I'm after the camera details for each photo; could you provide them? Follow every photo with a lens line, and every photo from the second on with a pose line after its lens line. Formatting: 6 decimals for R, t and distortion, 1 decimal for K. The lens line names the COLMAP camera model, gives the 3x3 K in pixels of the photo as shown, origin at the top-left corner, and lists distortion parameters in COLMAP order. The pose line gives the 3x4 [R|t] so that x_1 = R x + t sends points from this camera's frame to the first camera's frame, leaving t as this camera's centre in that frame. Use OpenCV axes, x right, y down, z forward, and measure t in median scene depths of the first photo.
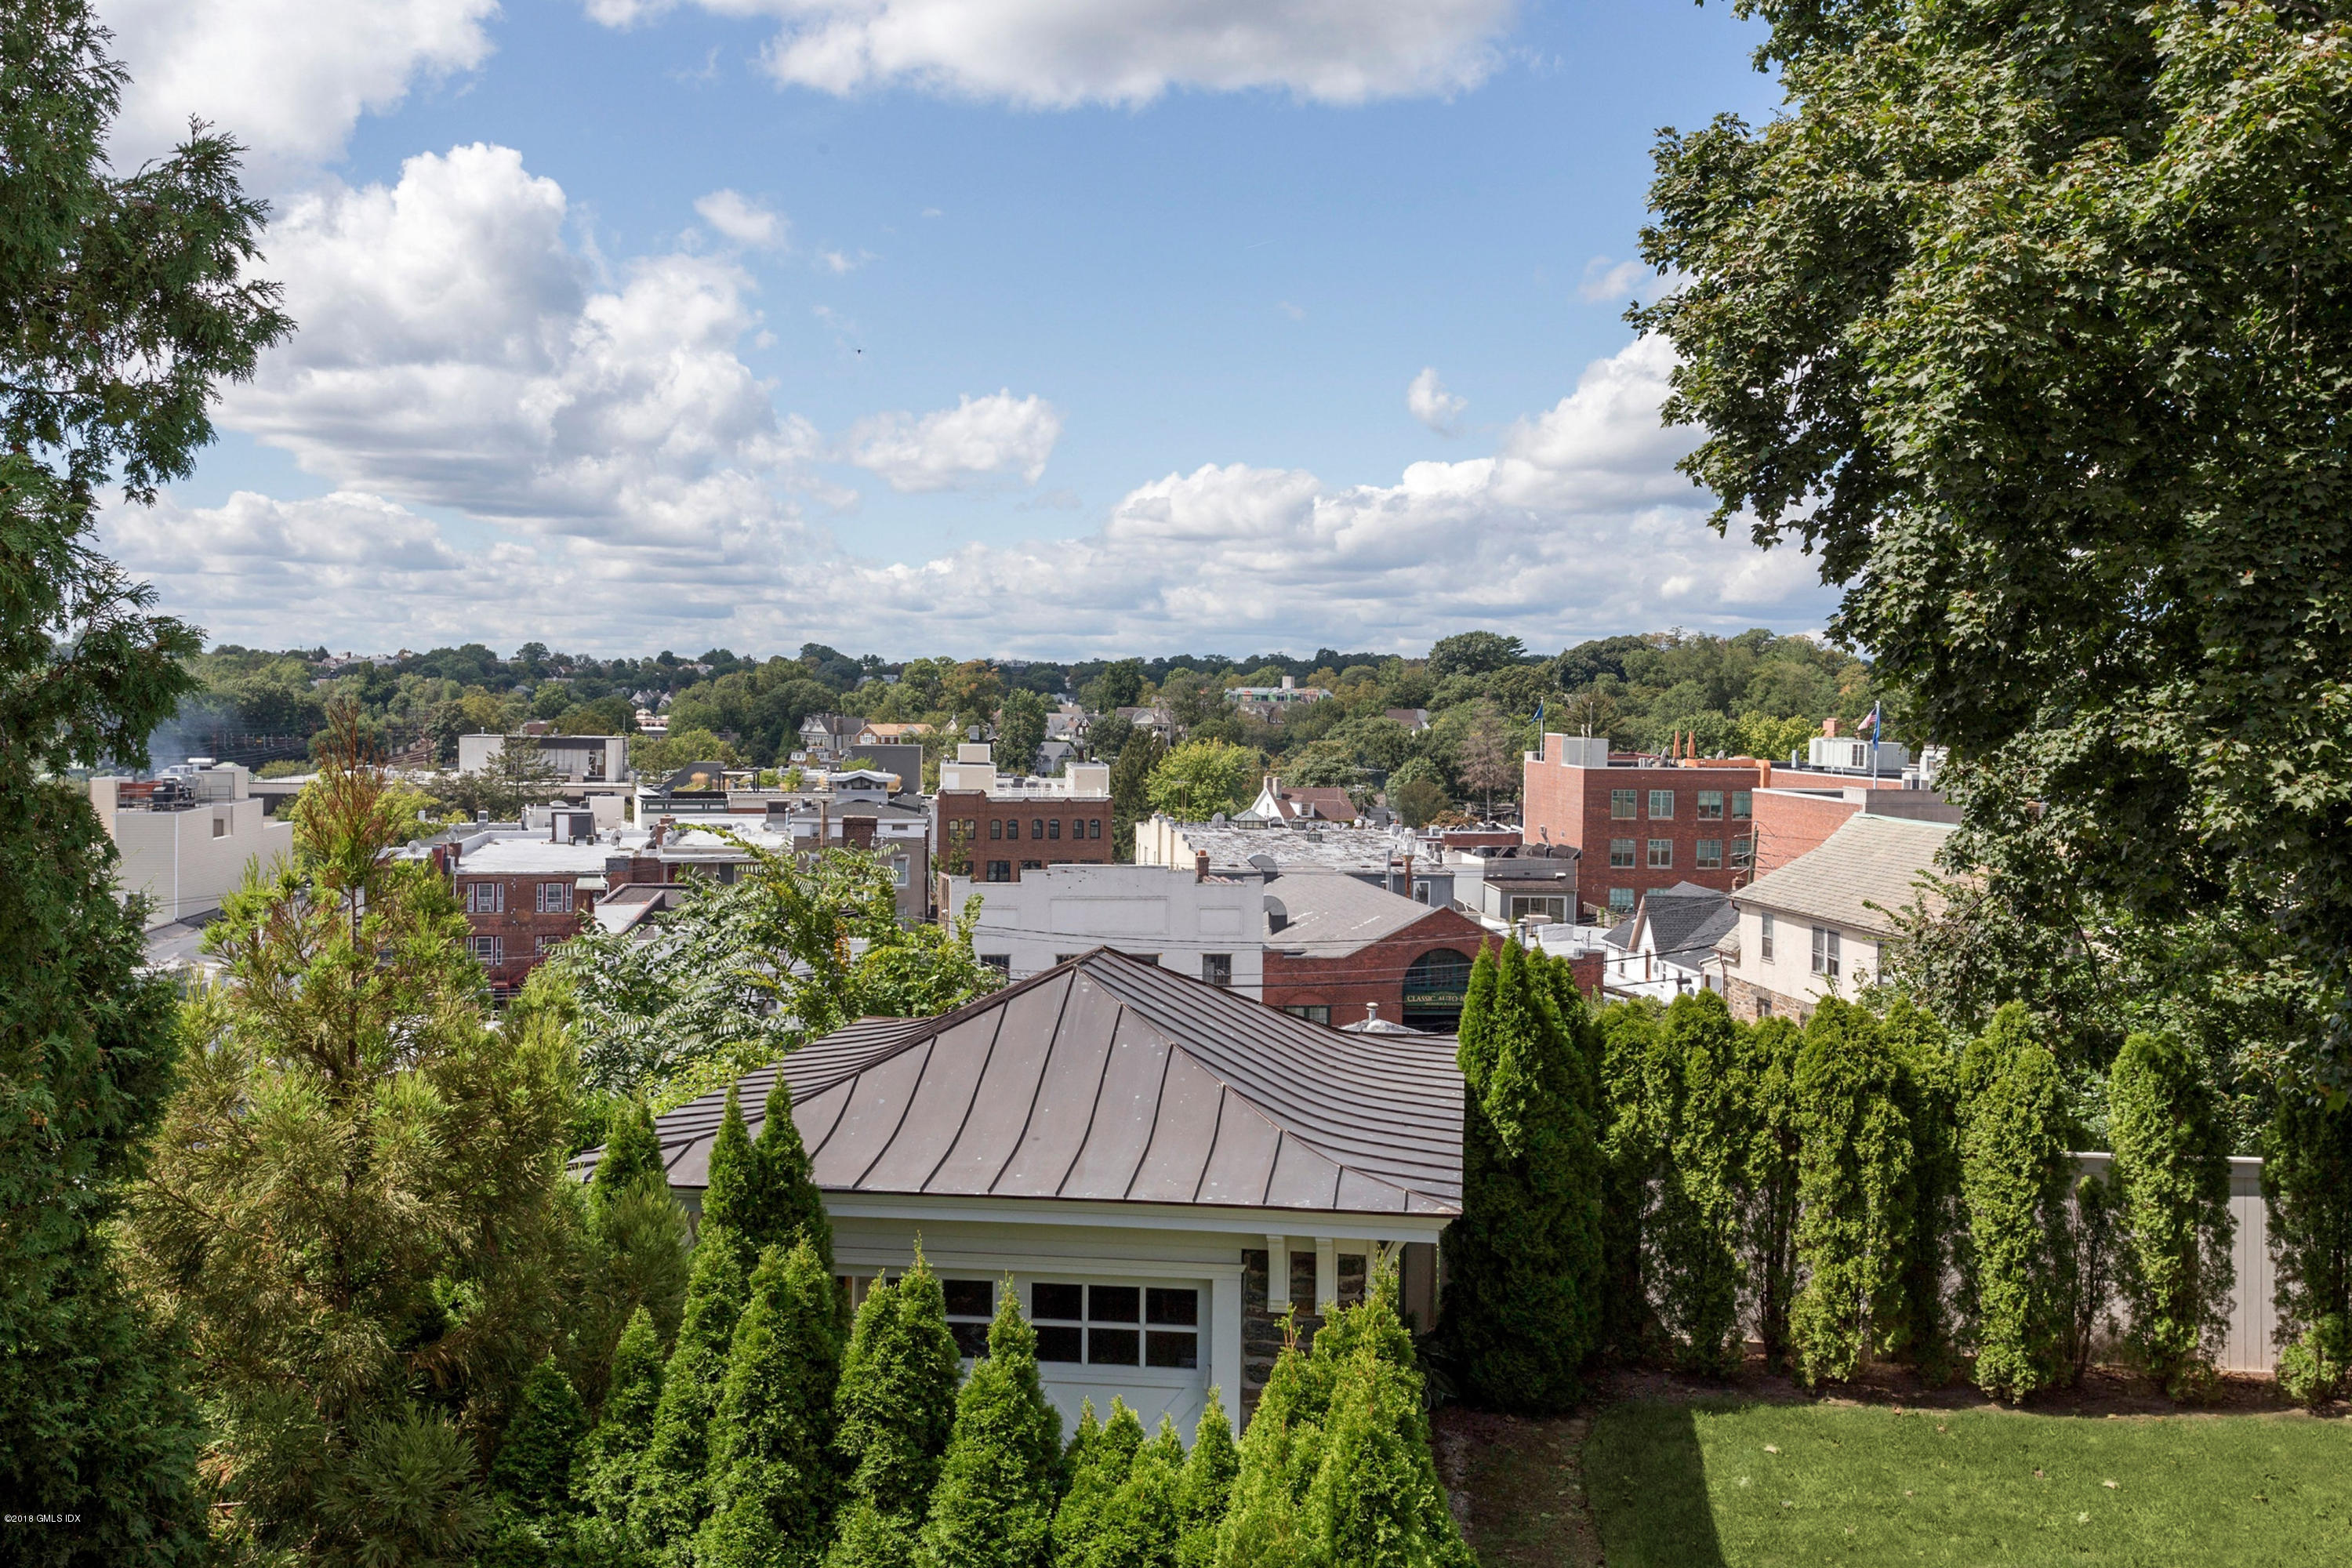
lens RADIAL K [[2164.3, 0, 1191.1], [0, 2164.3, 791.8], [0, 0, 1]] dist [0.174457, 0.000000]
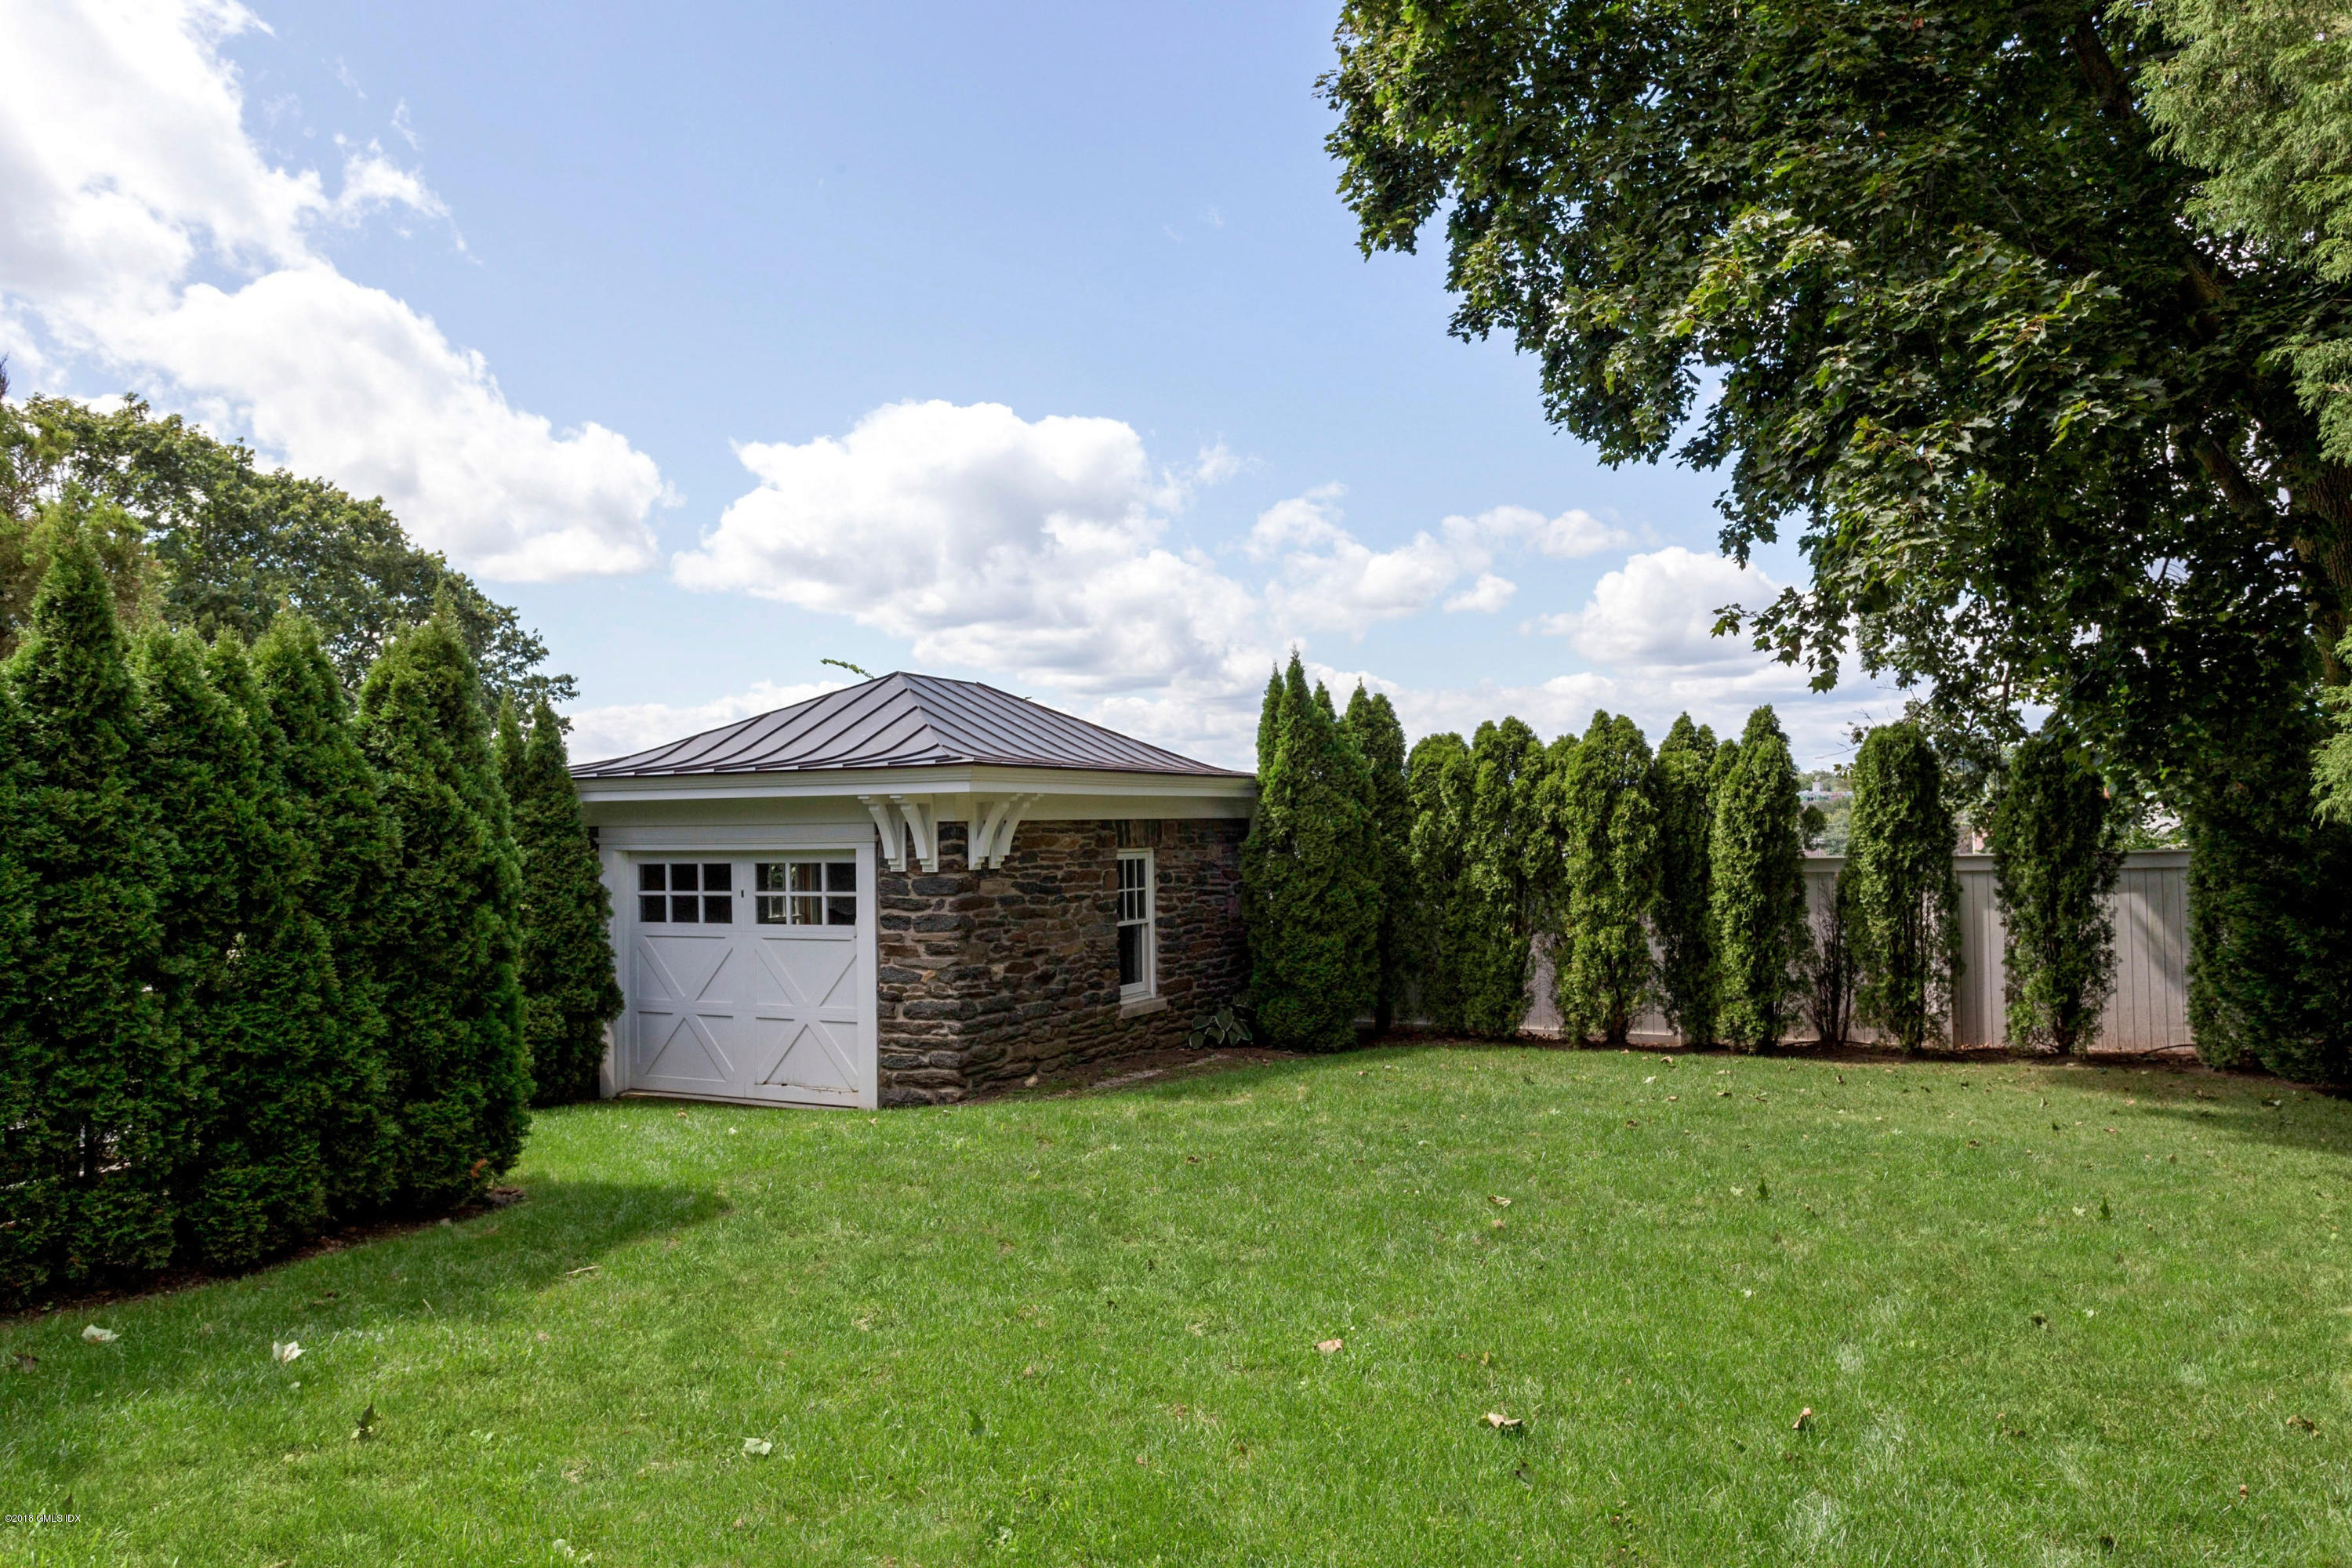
lens RADIAL K [[1697.7, 0, 1219.5], [0, 1697.7, 823.3], [0, 0, 1]] dist [0.006042, 0.024851]
pose [[0.948024, -0.031231, -0.316663, 0.385551], [0.015832, 0.998569, -0.051087, 0.195881], [0.317805, 0.043418, 0.947161, 0.108362]]
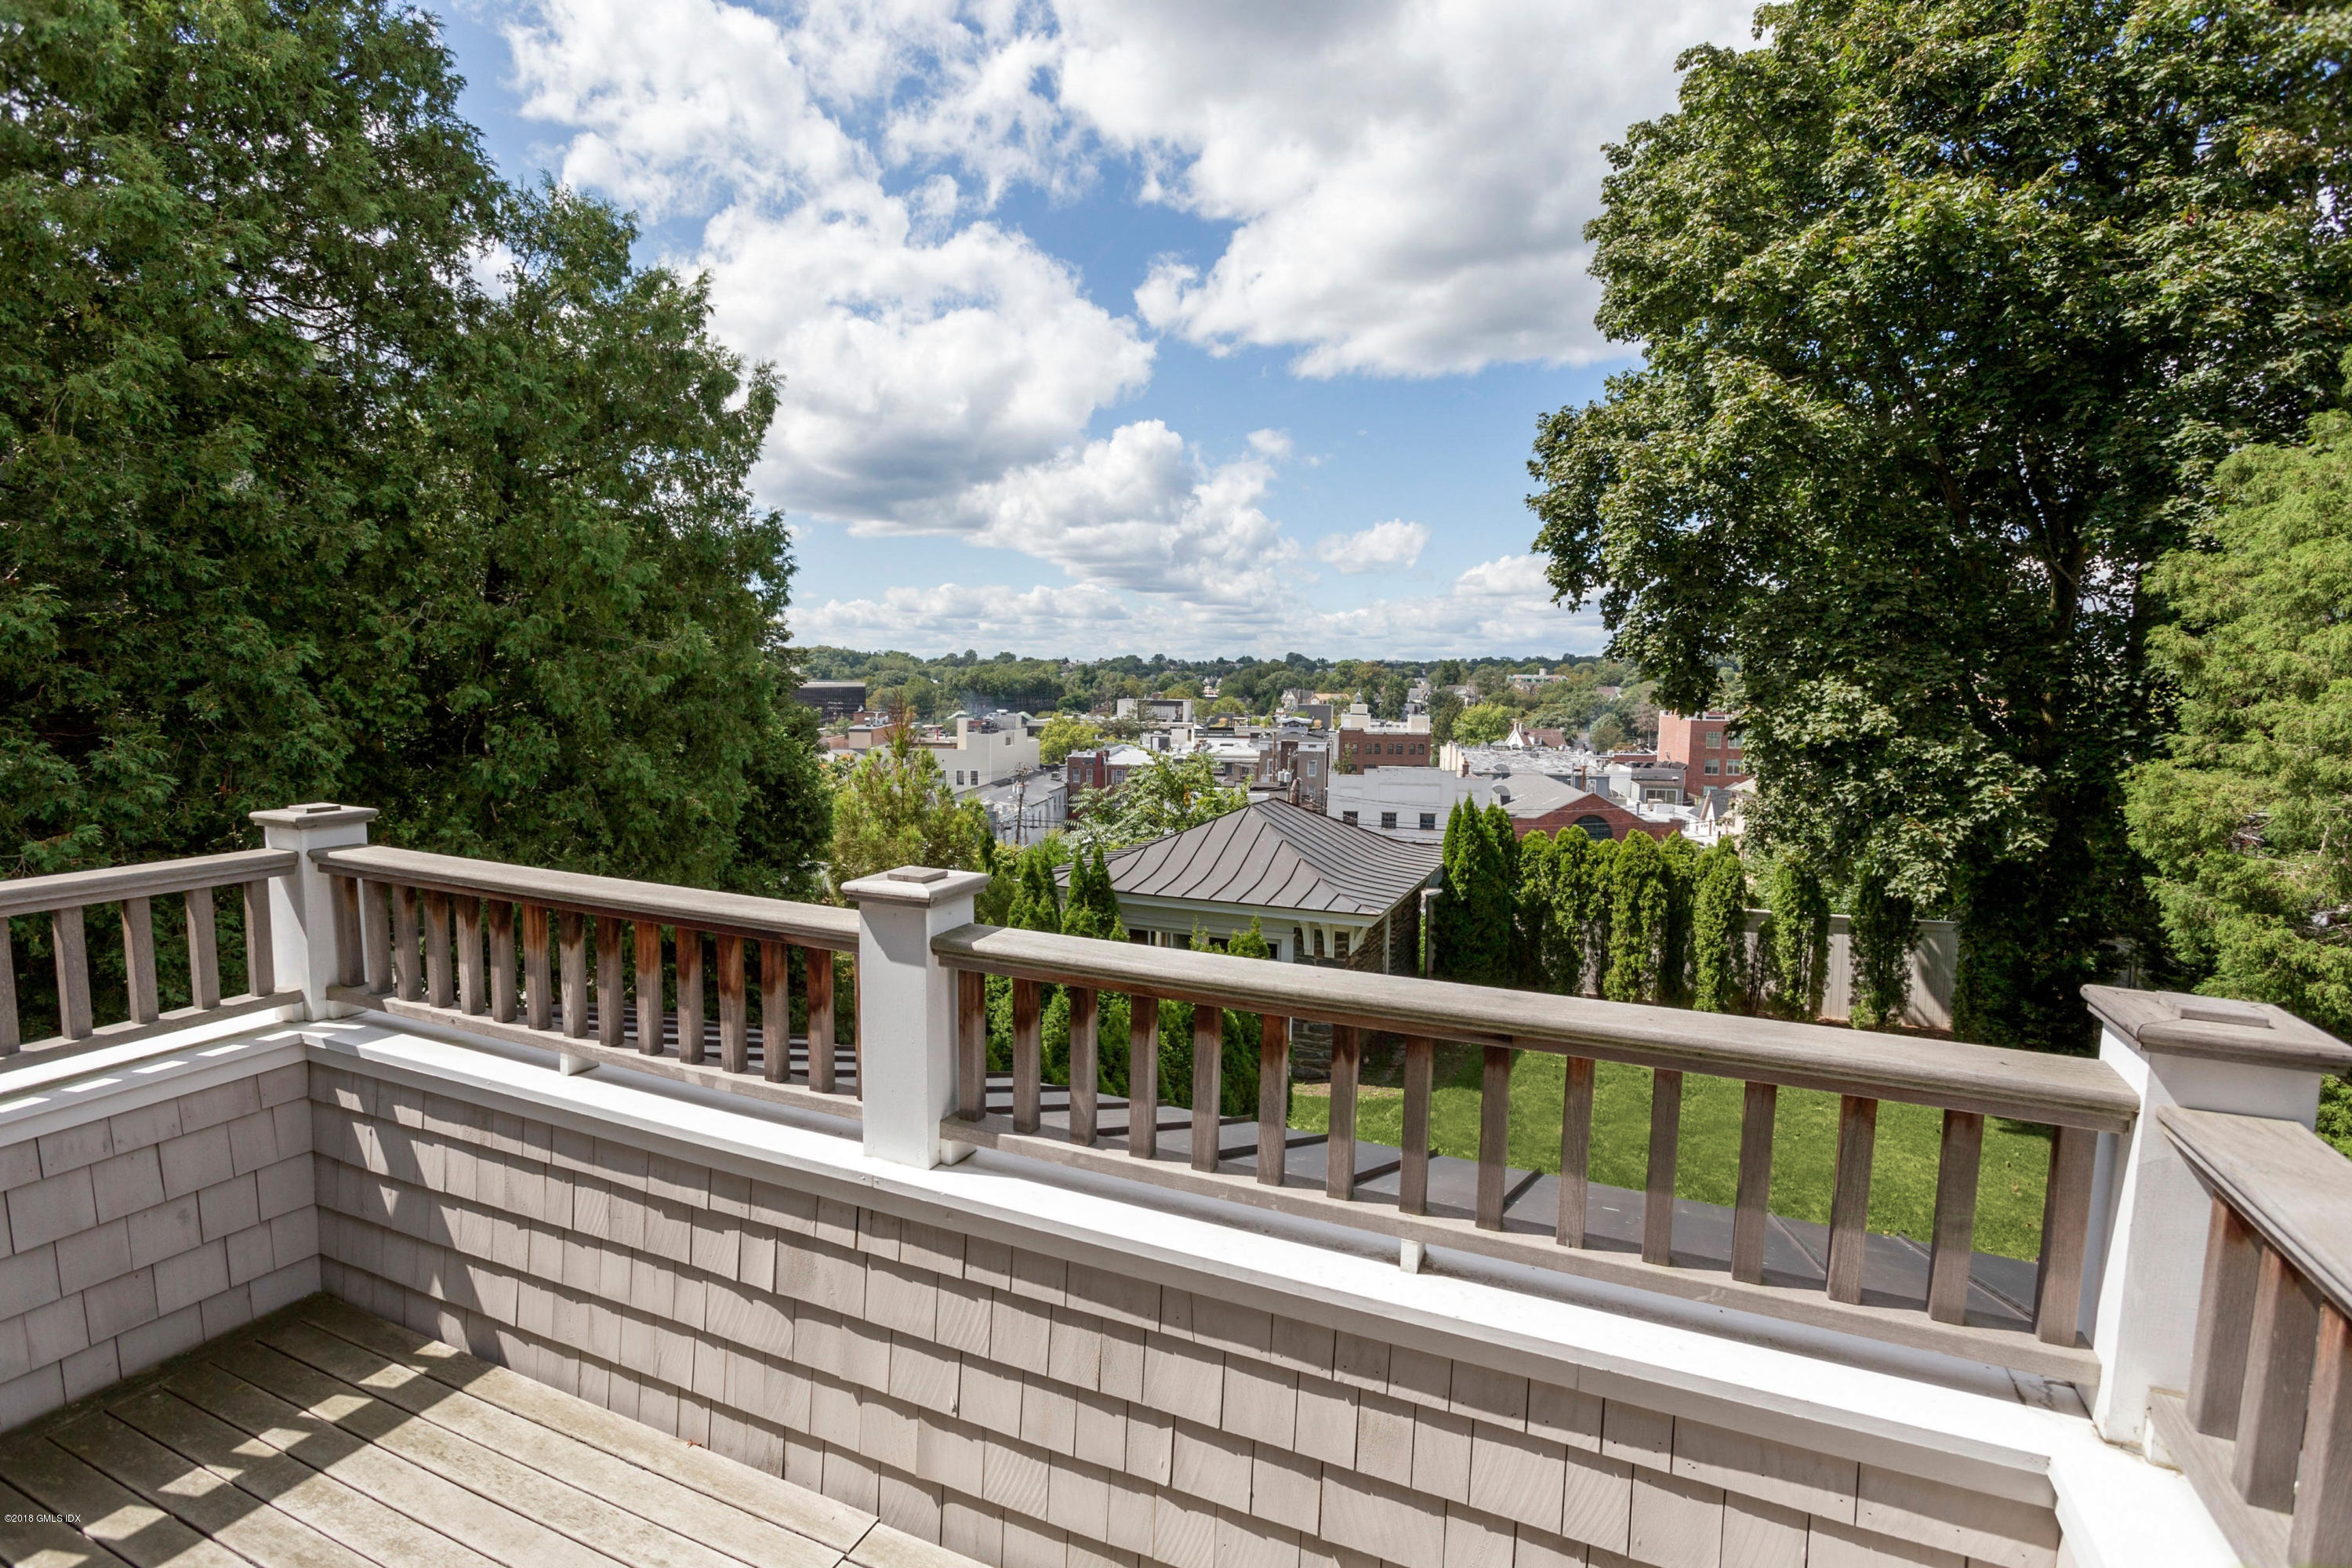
lens RADIAL K [[1117.2, 0, 1194.2], [0, 1117.2, 789.7], [0, 0, 1]] dist [-0.011572, -0.000008]
pose [[0.965064, 0.025113, -0.260808, 0.167269], [-0.010891, 0.998381, 0.055835, 0.001212], [0.261788, -0.051044, 0.963775, -0.111055]]
